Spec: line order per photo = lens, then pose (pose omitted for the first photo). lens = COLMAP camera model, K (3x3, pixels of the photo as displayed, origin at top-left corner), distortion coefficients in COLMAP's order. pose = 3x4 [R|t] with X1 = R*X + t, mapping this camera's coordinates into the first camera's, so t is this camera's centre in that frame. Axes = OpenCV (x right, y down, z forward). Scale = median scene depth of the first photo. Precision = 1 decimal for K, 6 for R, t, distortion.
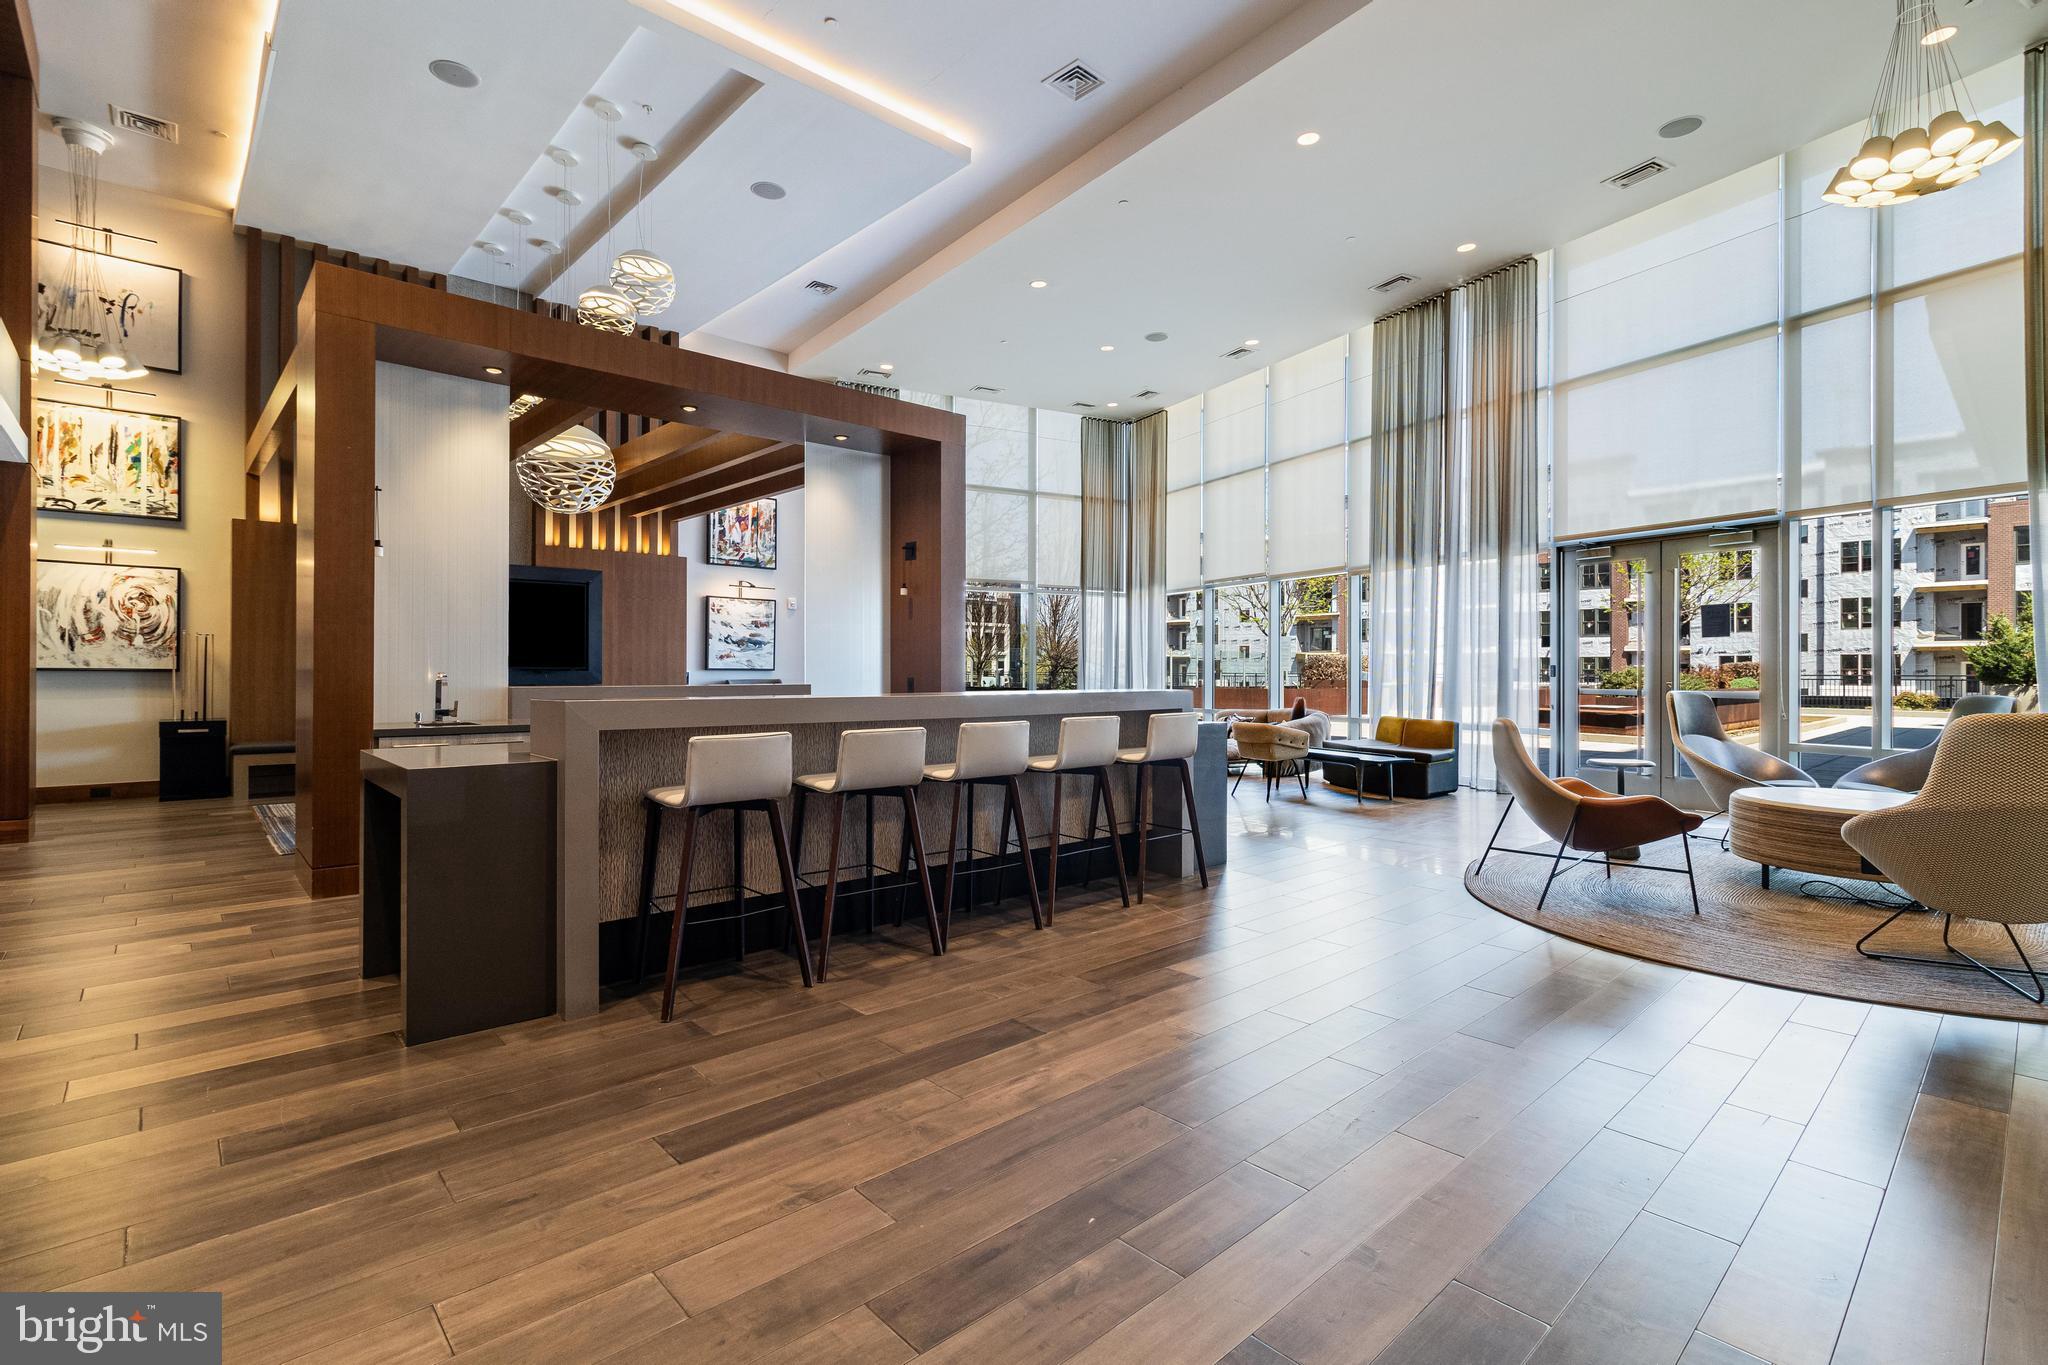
lens RADIAL K [[943.3, 0, 1018.0], [0, 943.3, 677.0], [0, 0, 1]] dist [0.001278, -0.001094]
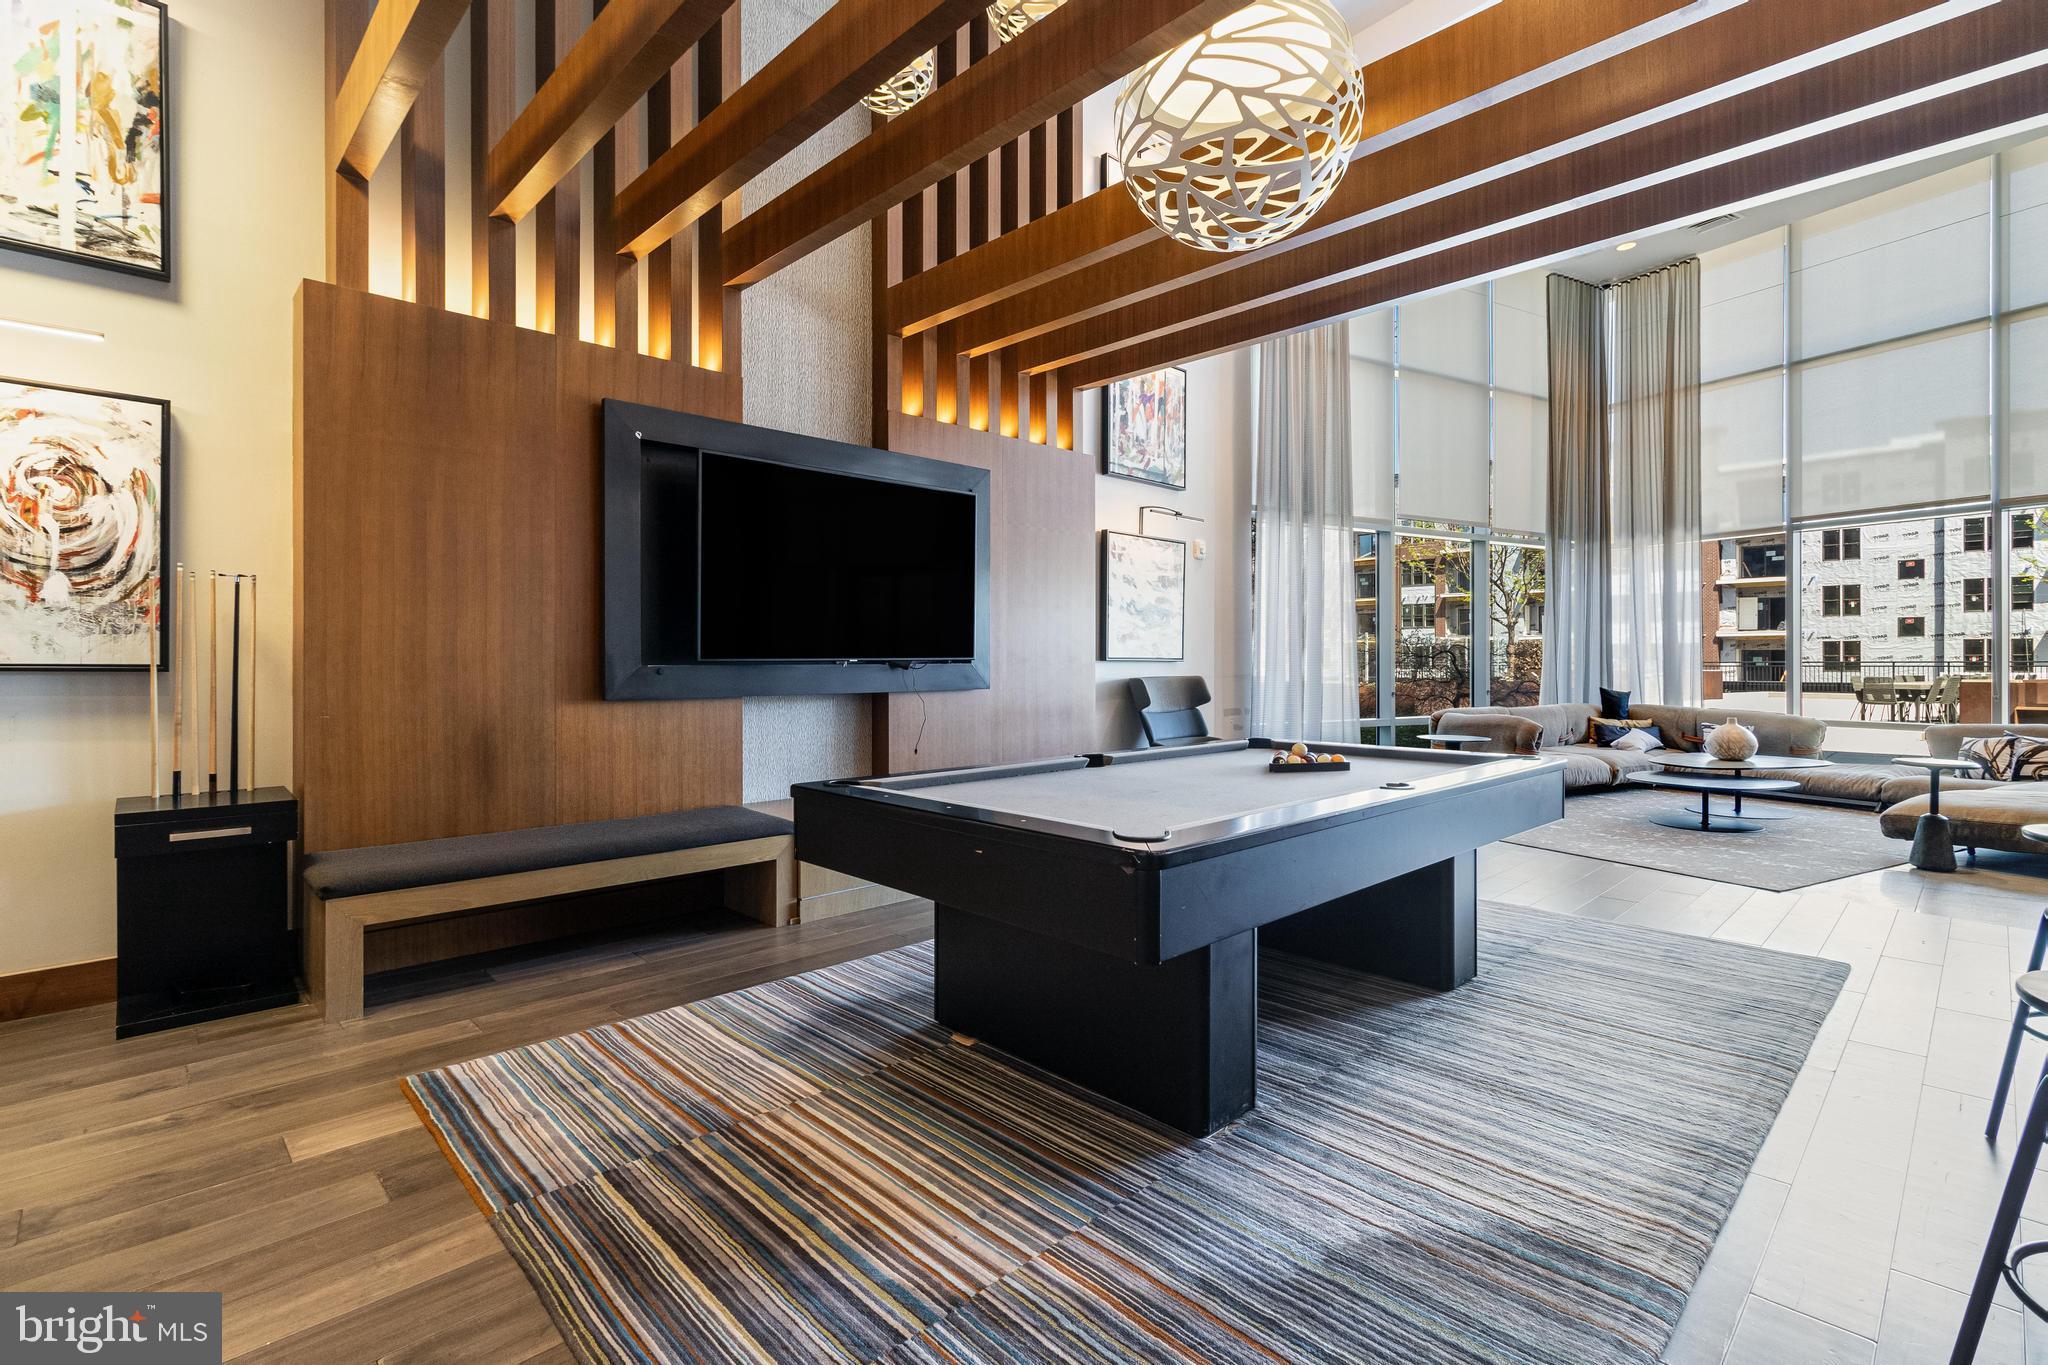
lens RADIAL K [[943.3, 0, 1017.9], [0, 943.3, 670.1], [0, 0, 1]] dist [0.001278, -0.001094]
pose [[0.999625, -0.004715, 0.026985, -0.122792], [0.004624, 0.999983, 0.003416, -0.001302], [-0.027001, -0.003290, 0.999630, 0.134681]]
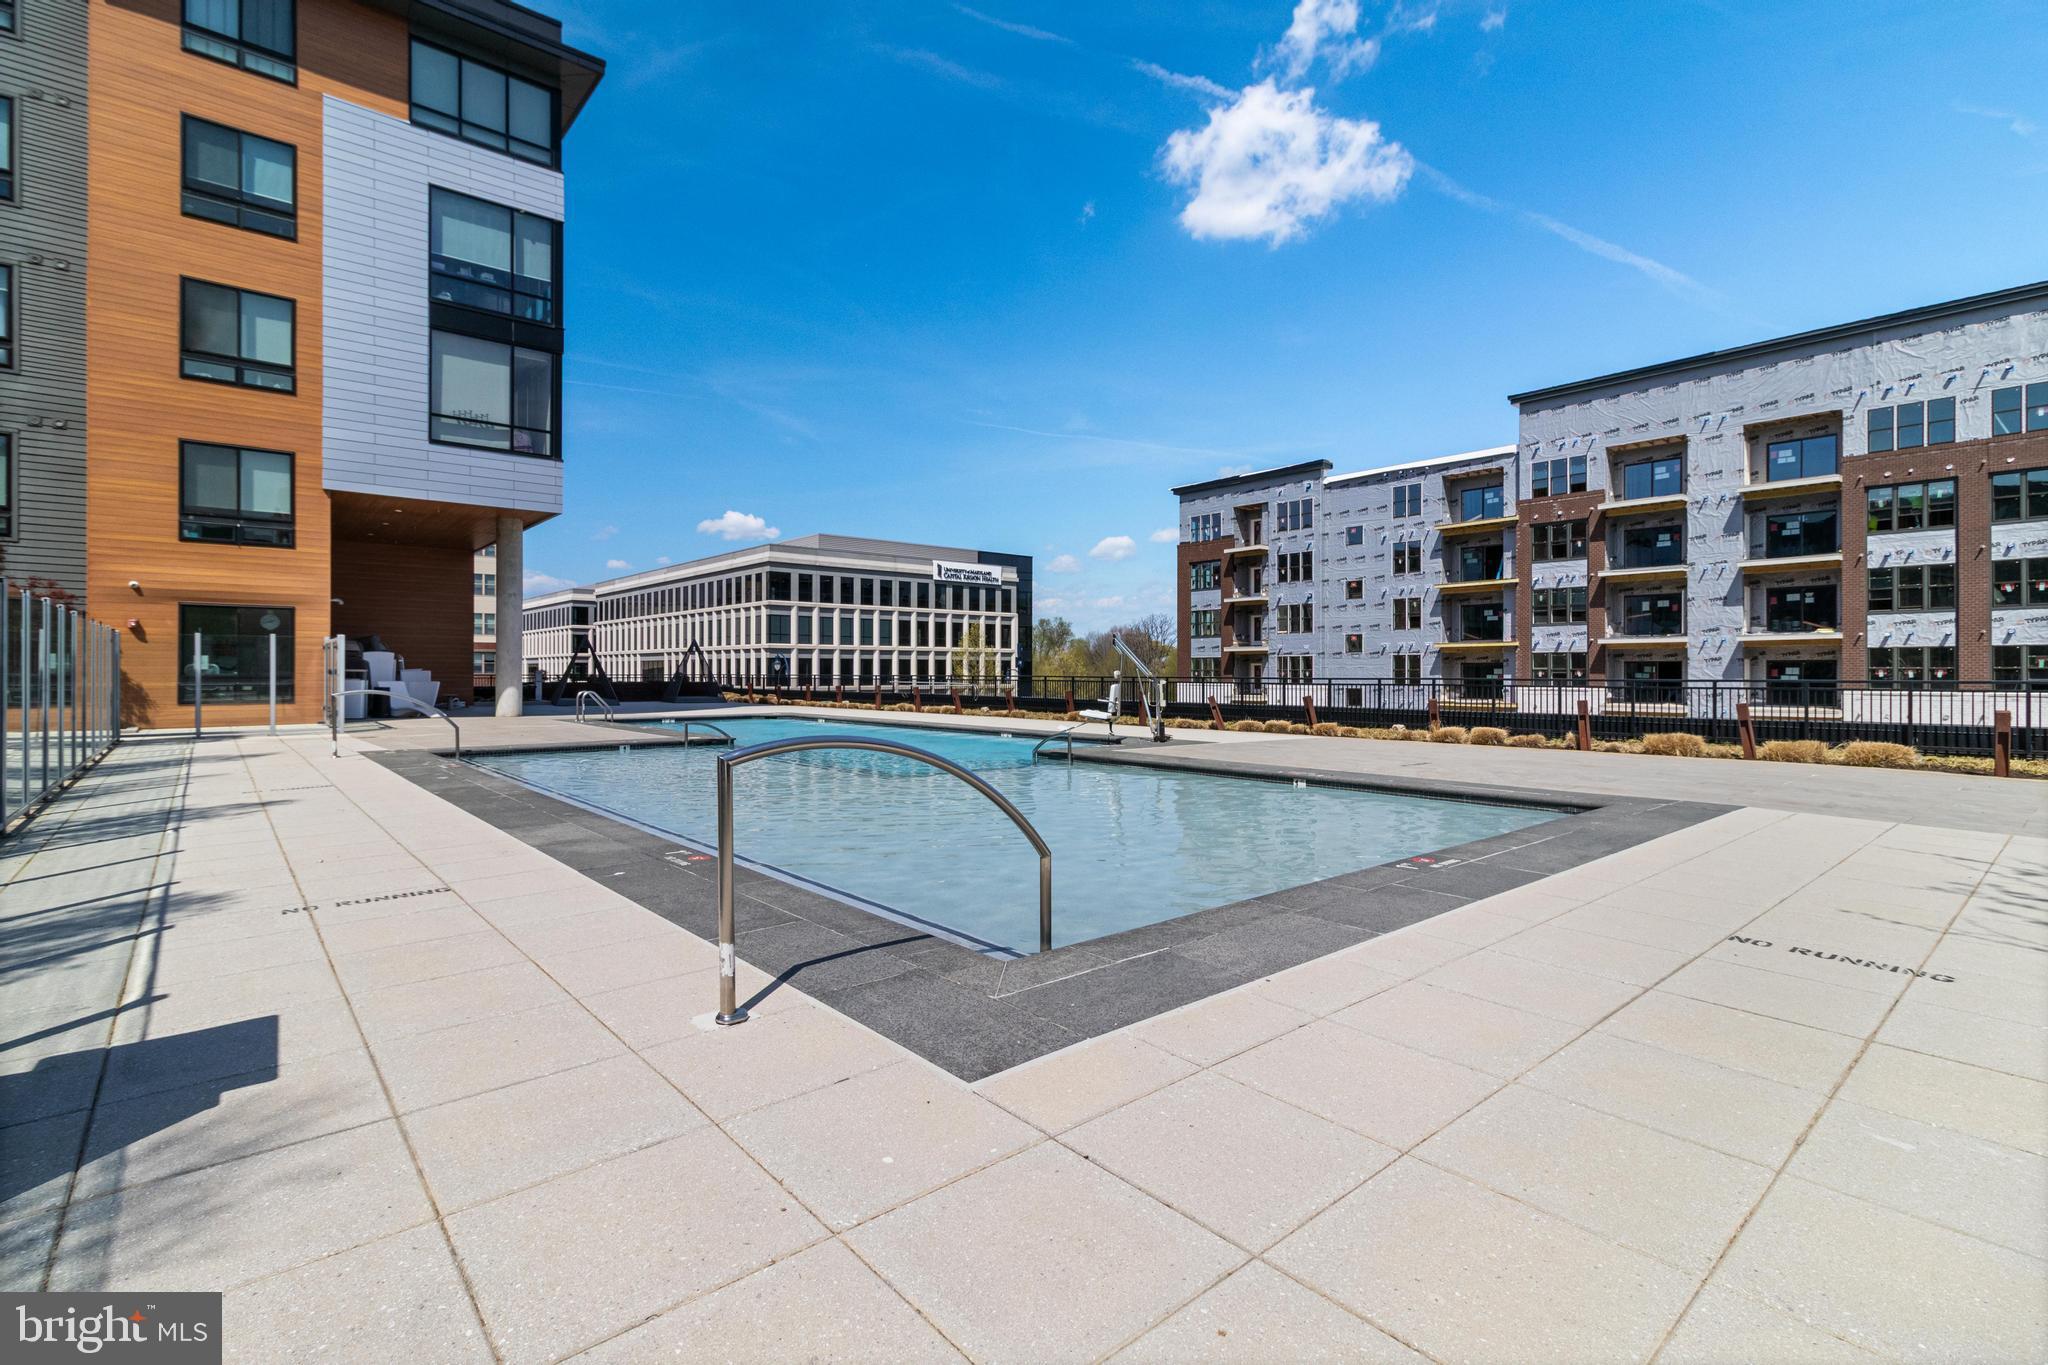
lens RADIAL K [[943.3, 0, 1015.8], [0, 943.3, 682.1], [0, 0, 1]] dist [0.001278, -0.001094]
pose [[0.999475, -0.000254, -0.032388, 0.051481], [0.000322, 0.999998, 0.002084, -0.001714], [0.032387, -0.002093, 0.999473, 0.726308]]
